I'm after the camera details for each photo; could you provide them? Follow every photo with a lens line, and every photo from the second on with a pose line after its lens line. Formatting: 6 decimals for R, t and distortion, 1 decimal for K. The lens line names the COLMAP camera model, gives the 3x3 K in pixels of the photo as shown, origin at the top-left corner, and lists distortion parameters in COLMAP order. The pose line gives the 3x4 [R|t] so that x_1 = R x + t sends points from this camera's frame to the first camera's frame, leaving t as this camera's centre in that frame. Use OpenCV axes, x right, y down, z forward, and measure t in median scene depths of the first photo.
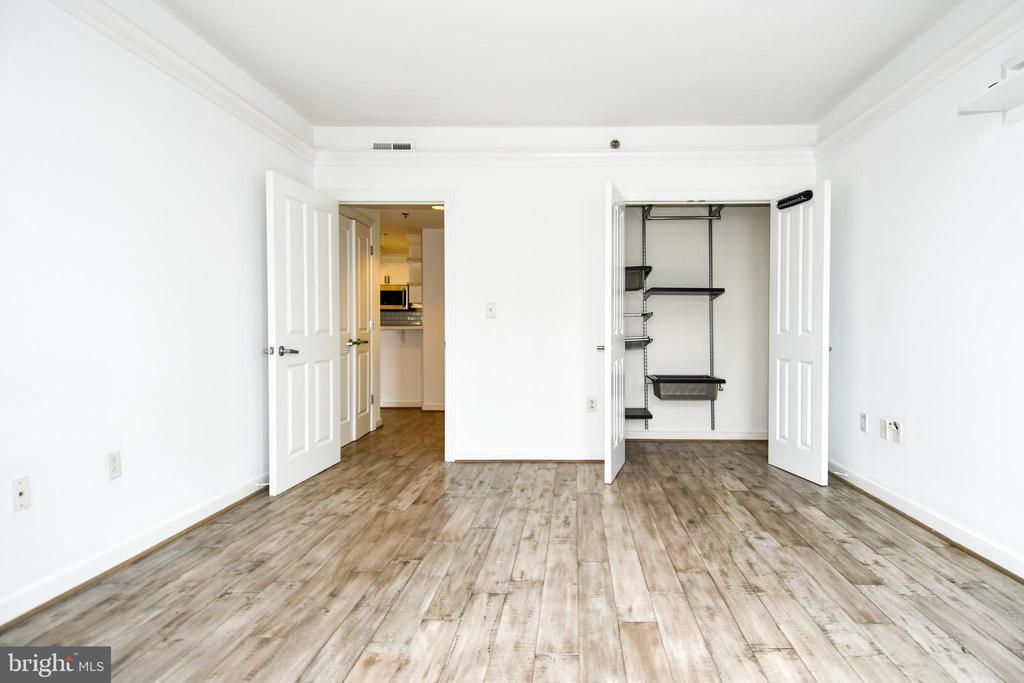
lens RADIAL K [[553.1, 0, 539.7], [0, 553.1, 369.6], [0, 0, 1]] dist [0.024789, -0.034032]
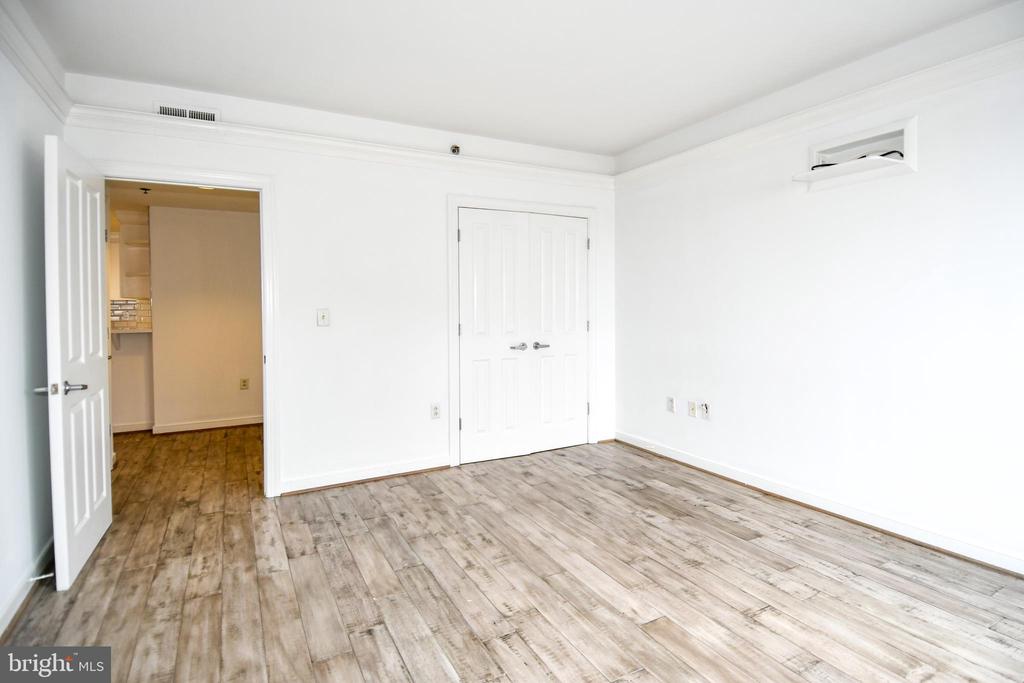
lens RADIAL K [[553.1, 0, 518.6], [0, 553.1, 347.2], [0, 0, 1]] dist [0.024789, -0.034032]
pose [[0.862218, -0.050644, 0.504000, -0.376158], [0.053386, 0.998533, 0.009006, -0.070546], [-0.503717, 0.019141, 0.863657, 0.115752]]
